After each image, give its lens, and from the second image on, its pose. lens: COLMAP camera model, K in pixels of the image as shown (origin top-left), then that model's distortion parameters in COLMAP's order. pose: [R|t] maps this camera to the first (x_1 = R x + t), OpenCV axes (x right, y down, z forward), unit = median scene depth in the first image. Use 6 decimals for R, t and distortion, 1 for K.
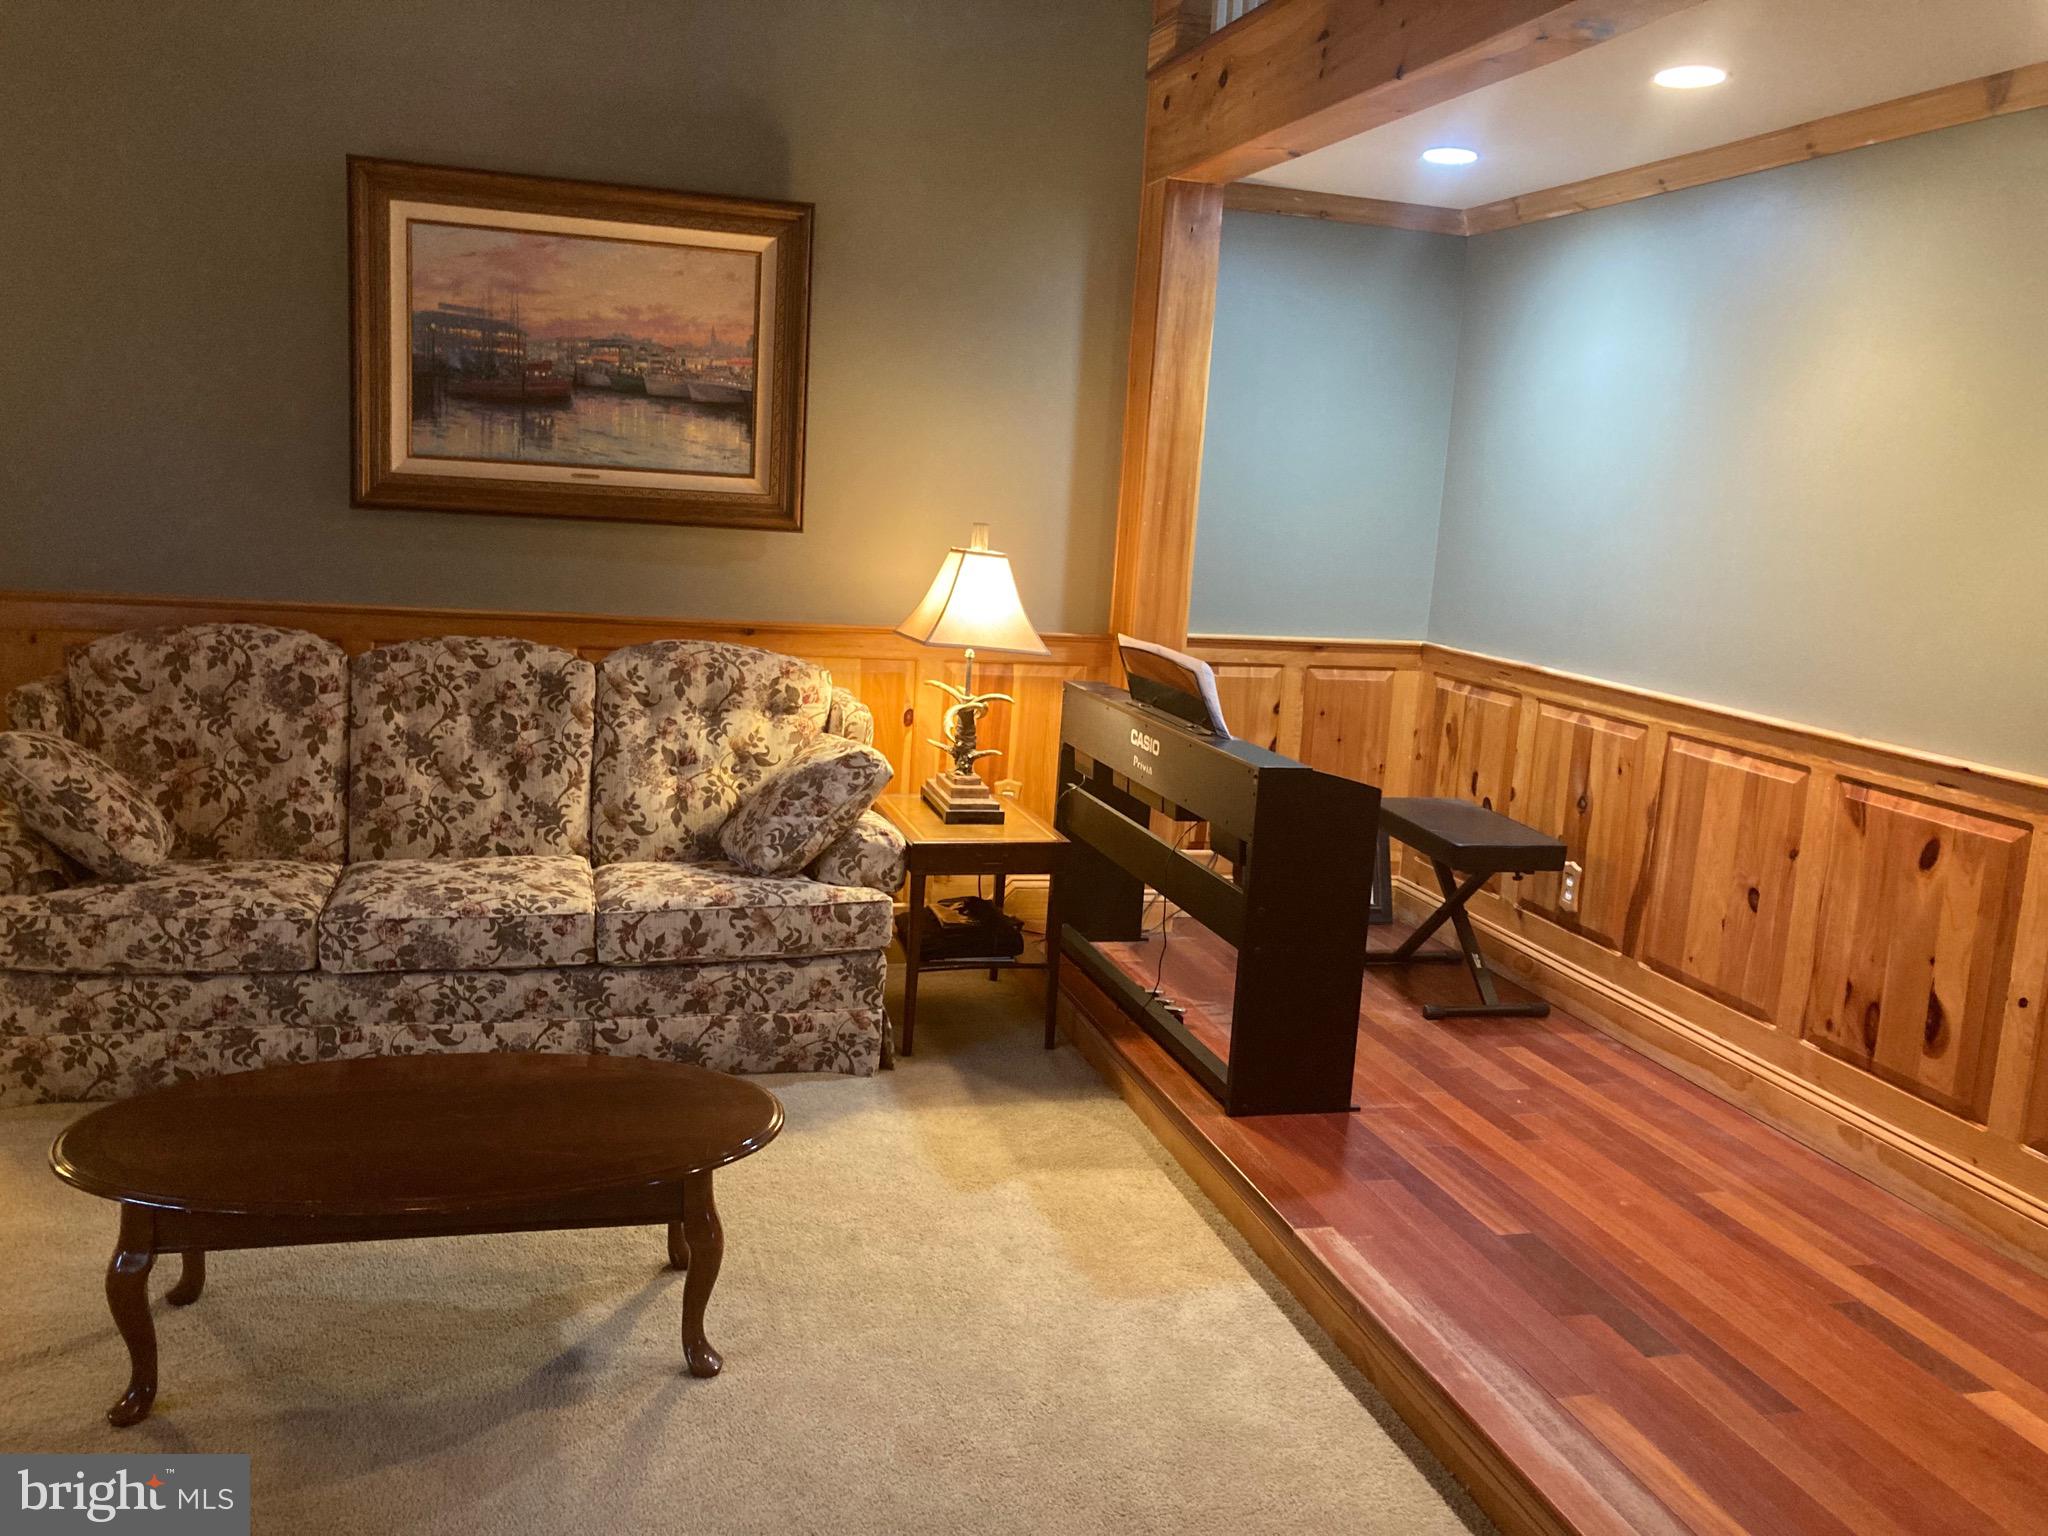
lens RADIAL K [[1667.4, 0, 1023.1], [0, 1667.4, 738.1], [0, 0, 1]] dist [-0.007097, 0.045506]
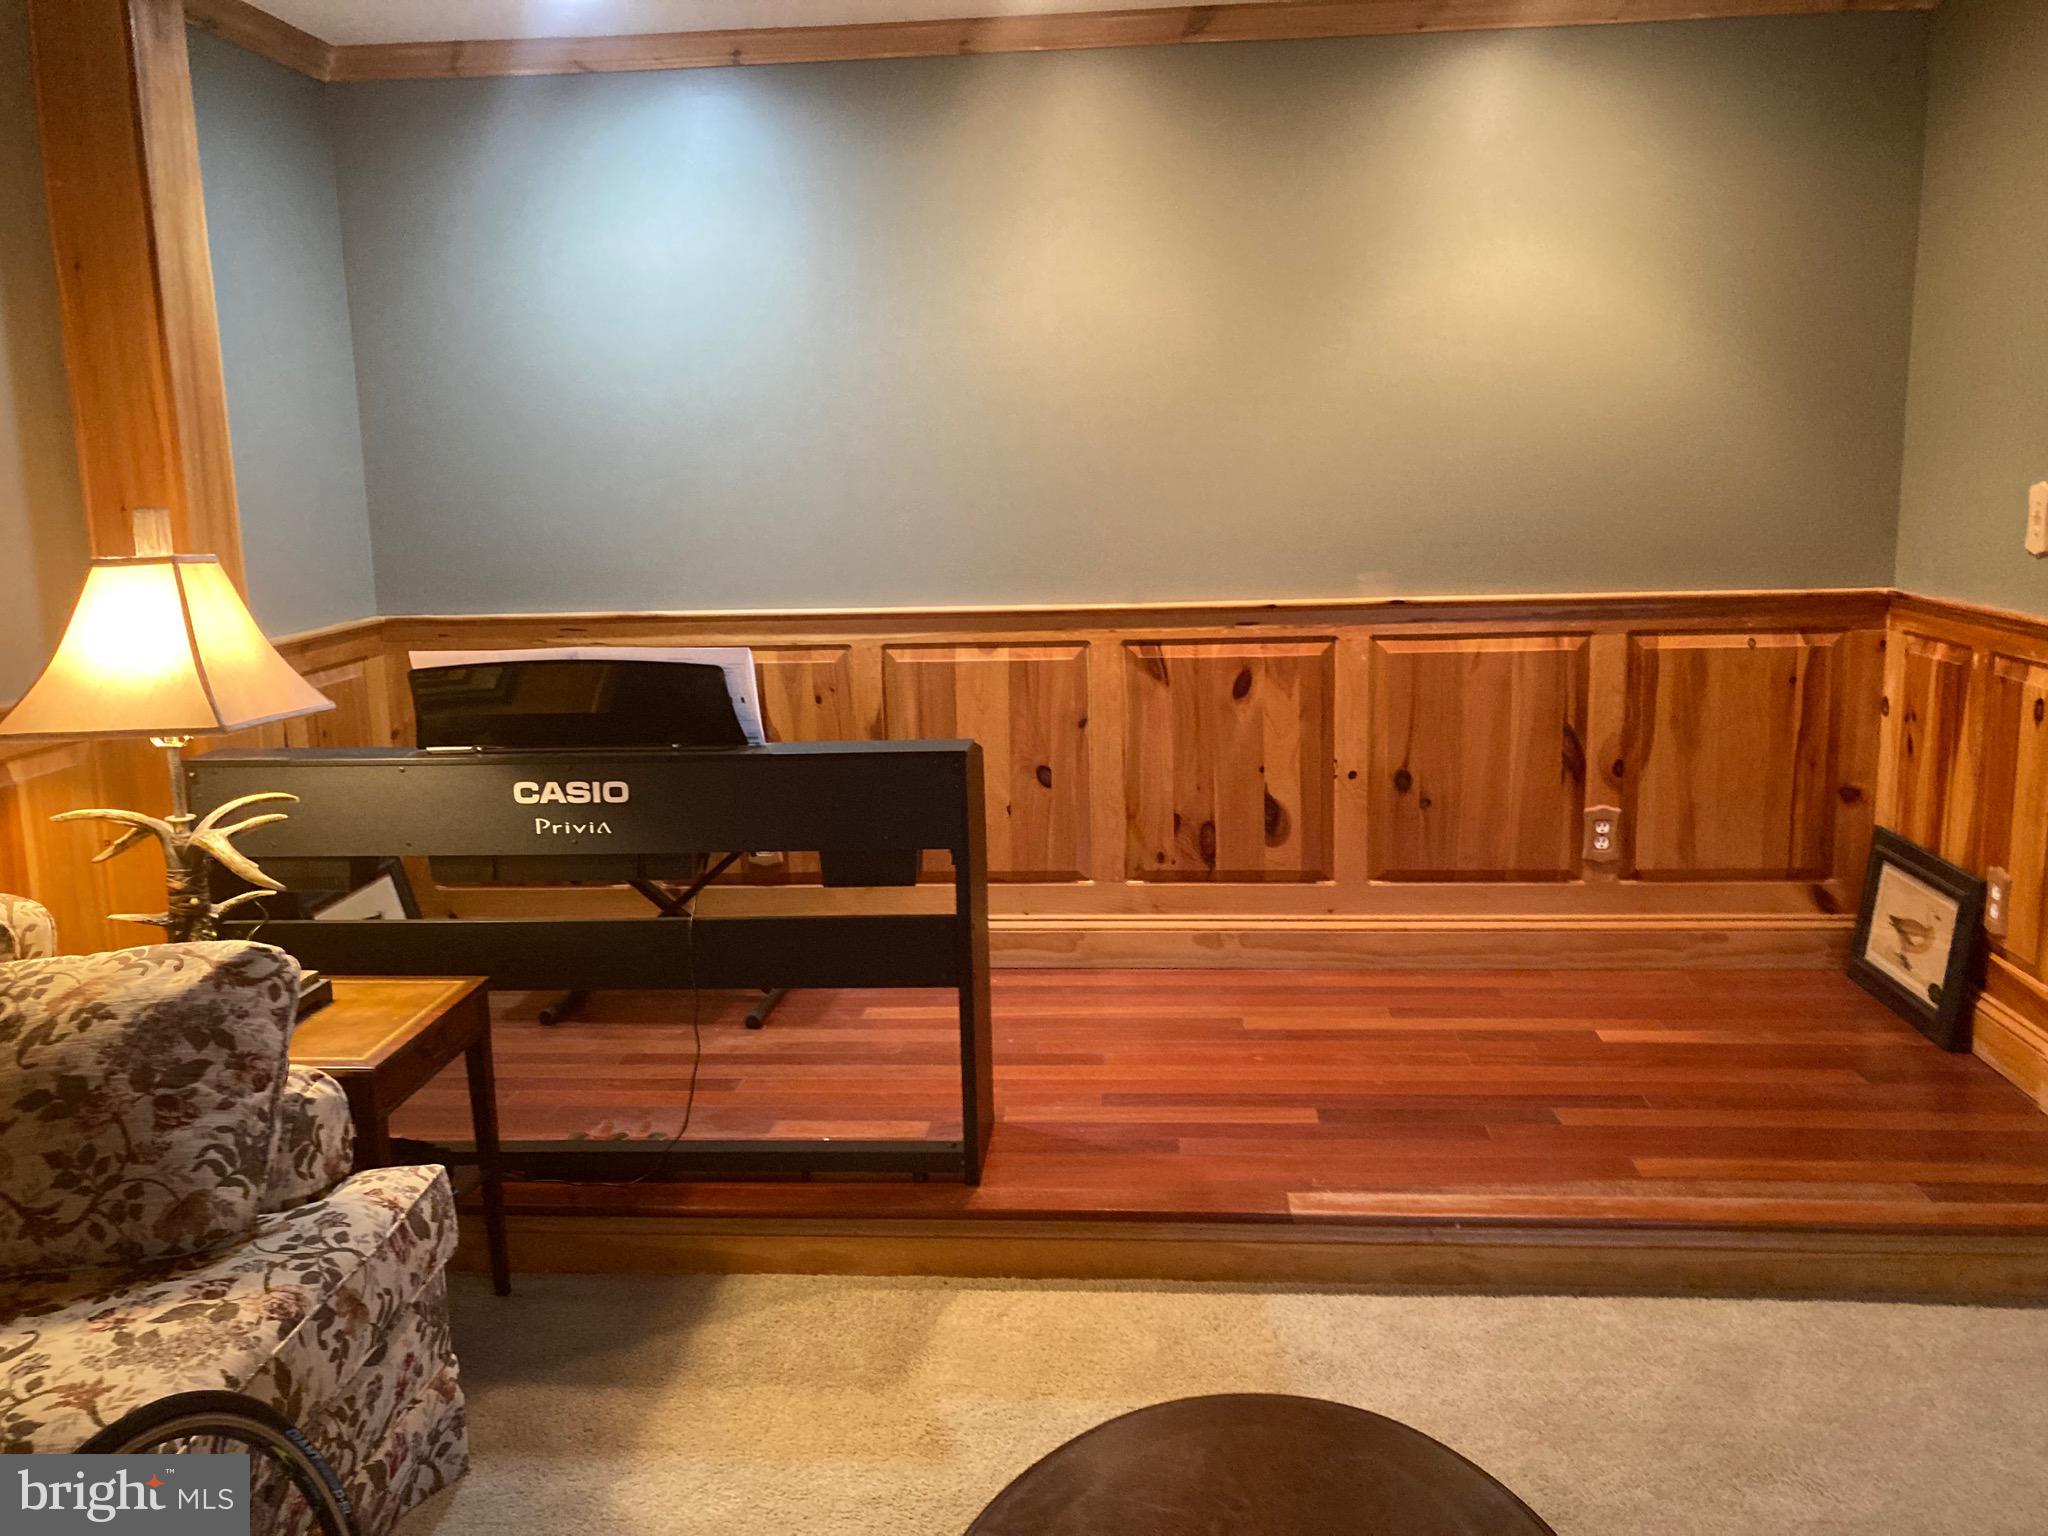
lens RADIAL K [[1676.2, 0, 1018.3], [0, 1676.2, 746.7], [0, 0, 1]] dist [0.110351, -0.127109]
pose [[0.346972, -0.232556, 0.908586, -0.472181], [0.193291, 0.965704, 0.173362, -0.097232], [-0.917741, 0.115470, 0.380023, 0.538189]]
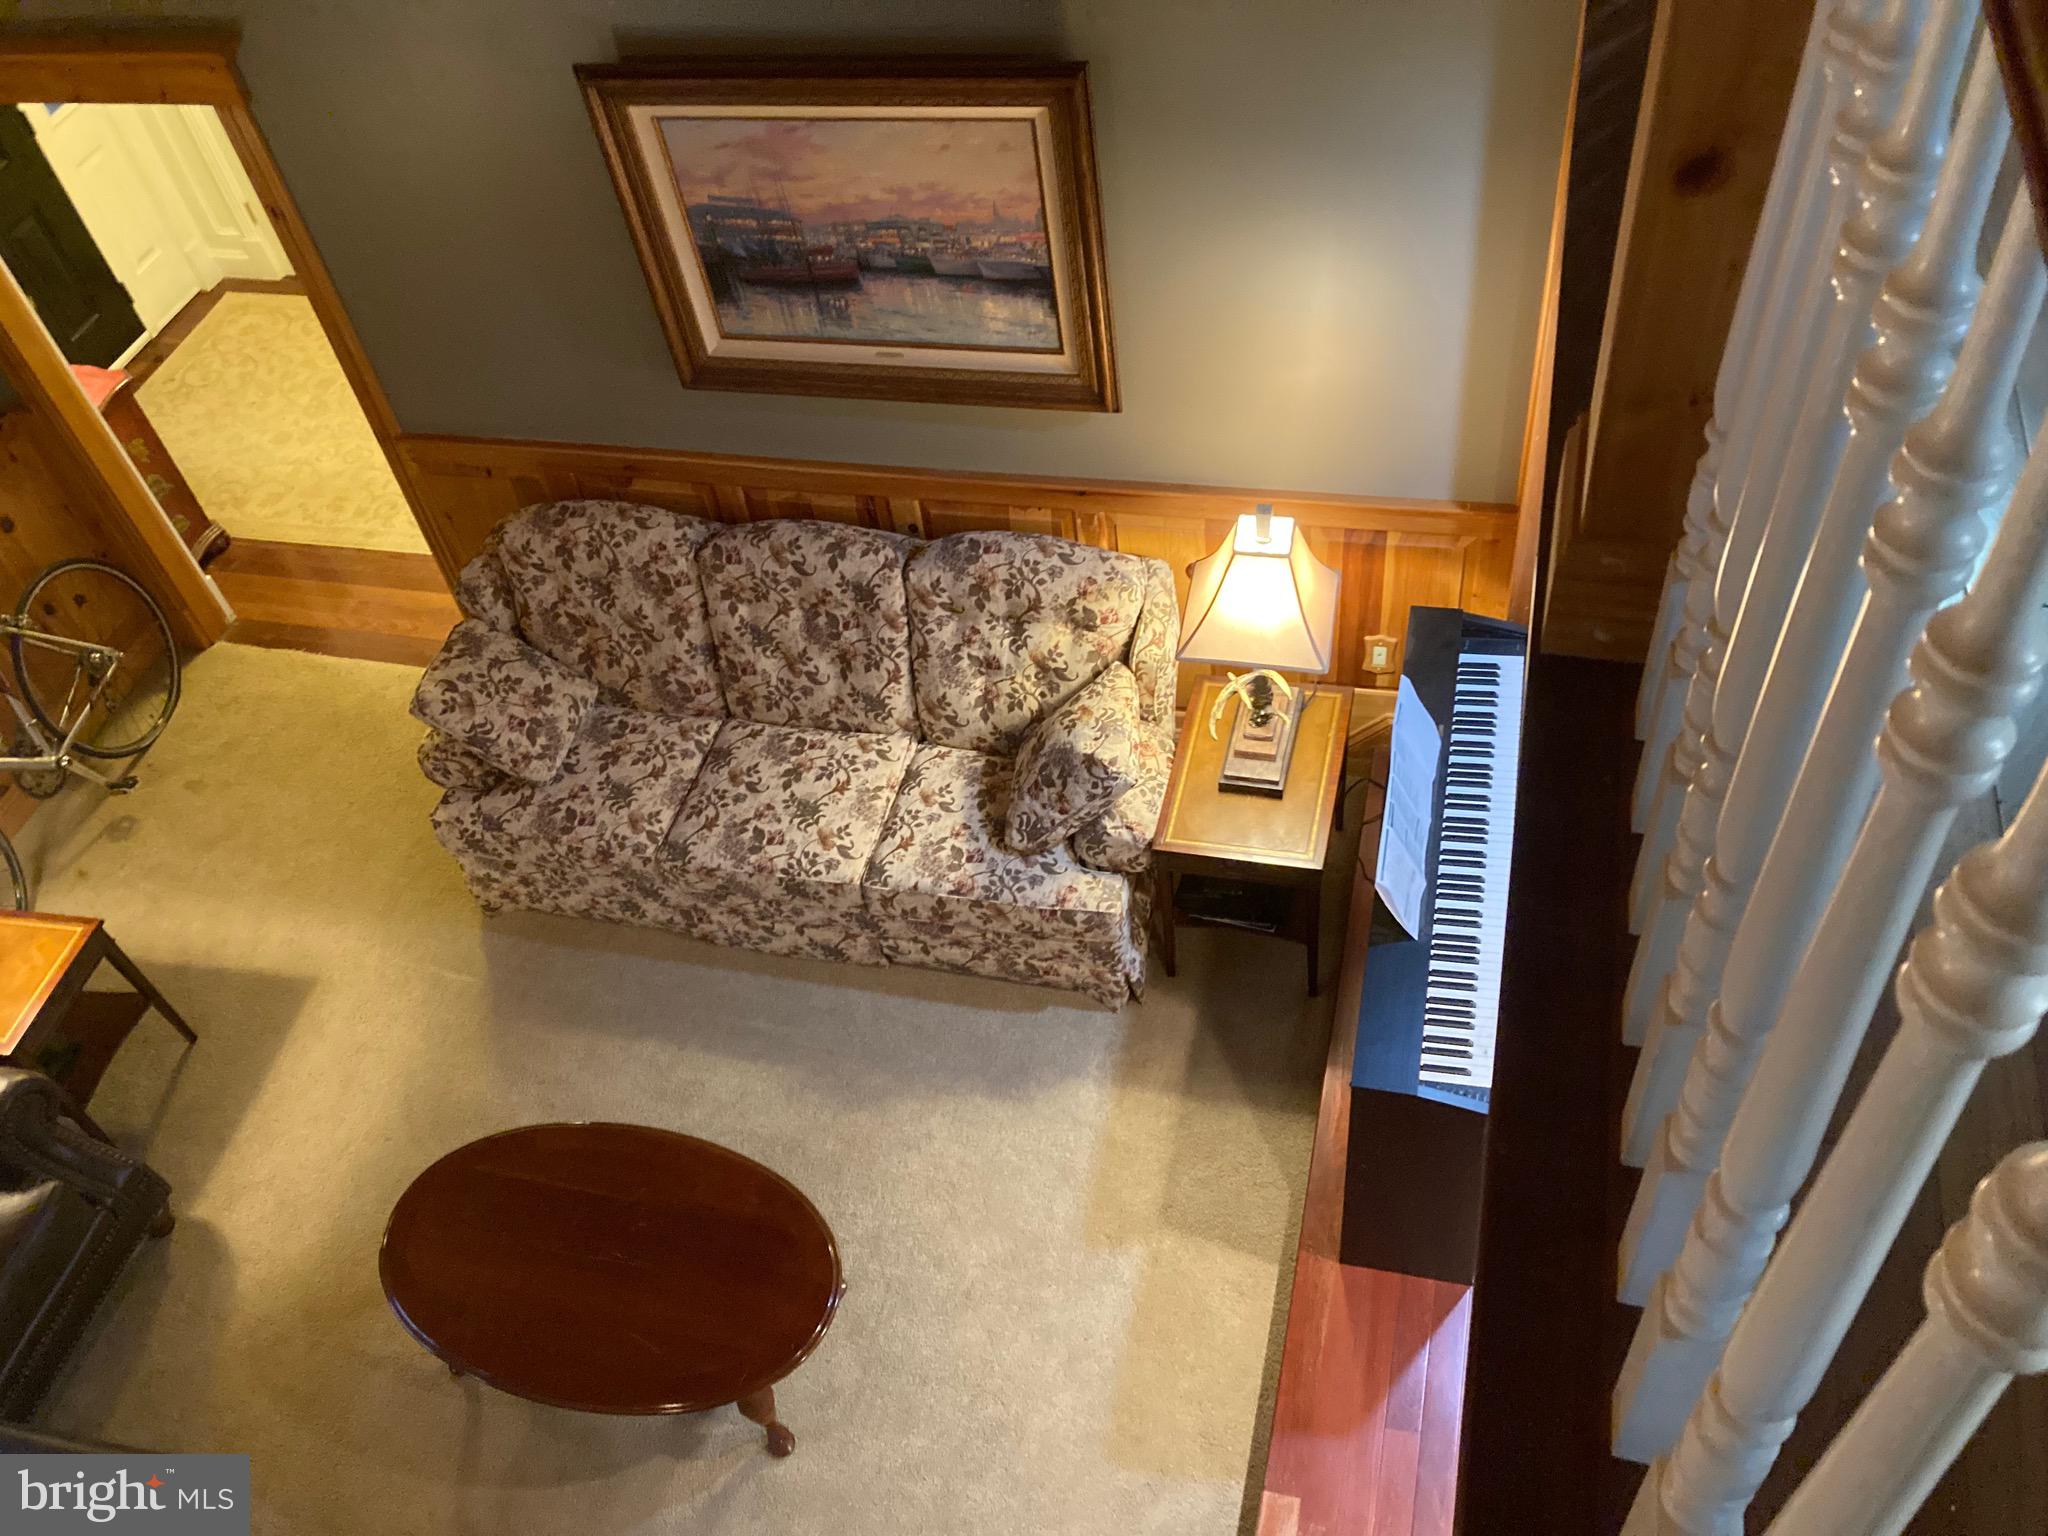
lens RADIAL K [[1664.0, 0, 1021.3], [0, 1664.0, 758.5], [0, 0, 1]] dist [0.174336, -0.590354]
pose [[0.855812, 0.252388, -0.451537, 0.296321], [0.092981, 0.783624, 0.614238, -0.581483], [0.508862, -0.567657, 0.647167, 0.321903]]
